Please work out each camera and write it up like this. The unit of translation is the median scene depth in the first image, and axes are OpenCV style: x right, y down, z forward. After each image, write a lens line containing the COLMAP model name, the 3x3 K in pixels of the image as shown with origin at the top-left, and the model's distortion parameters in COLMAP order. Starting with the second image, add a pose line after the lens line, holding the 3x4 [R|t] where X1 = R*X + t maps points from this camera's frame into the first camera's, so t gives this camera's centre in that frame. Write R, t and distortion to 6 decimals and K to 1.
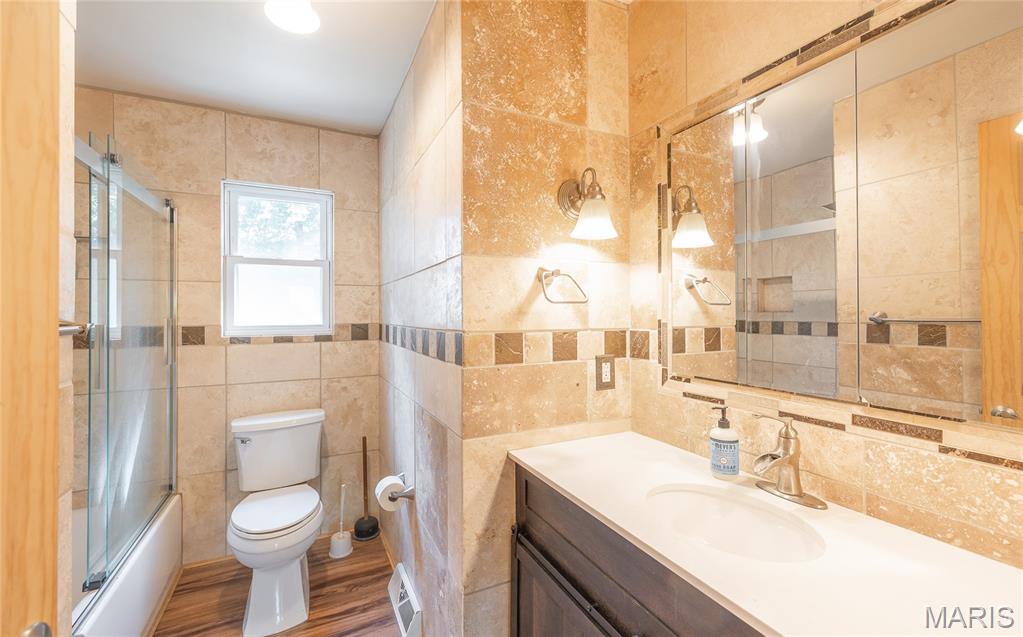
lens RADIAL K [[427.2, 0, 518.0], [0, 427.2, 315.4], [0, 0, 1]] dist [0.001800, 0.000054]
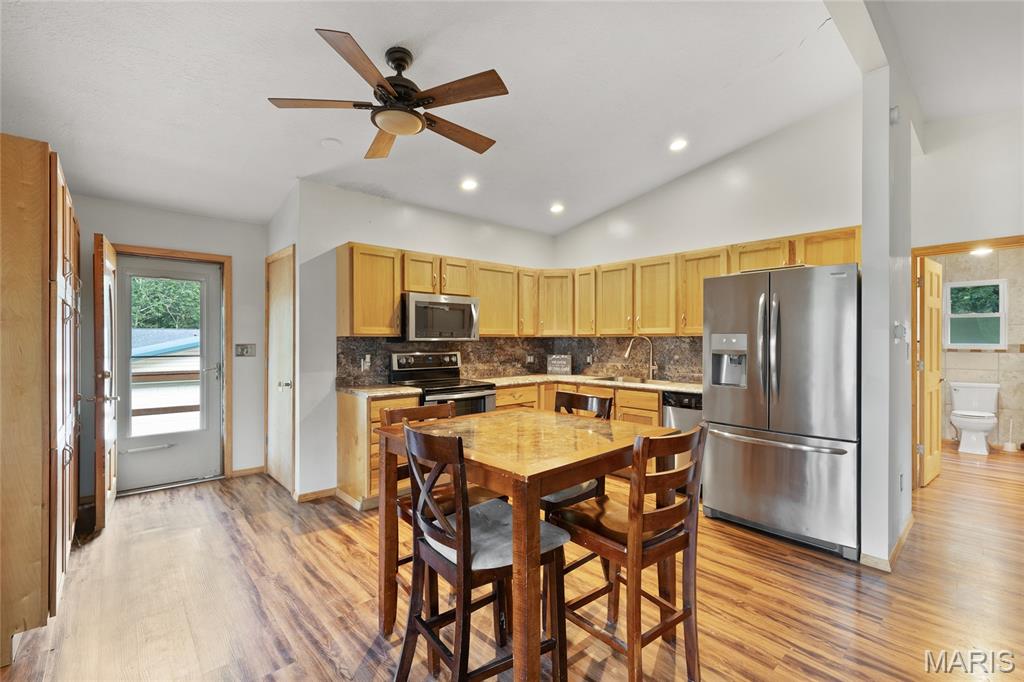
lens RADIAL K [[433.3, 0, 521.1], [0, 433.3, 340.5], [0, 0, 1]] dist [0.000642, 0.001351]
pose [[0.271739, 0.005963, -0.962352, 0.931526], [0.000778, 0.999979, 0.006416, -0.012570], [0.962371, -0.002492, 0.271729, -1.792256]]
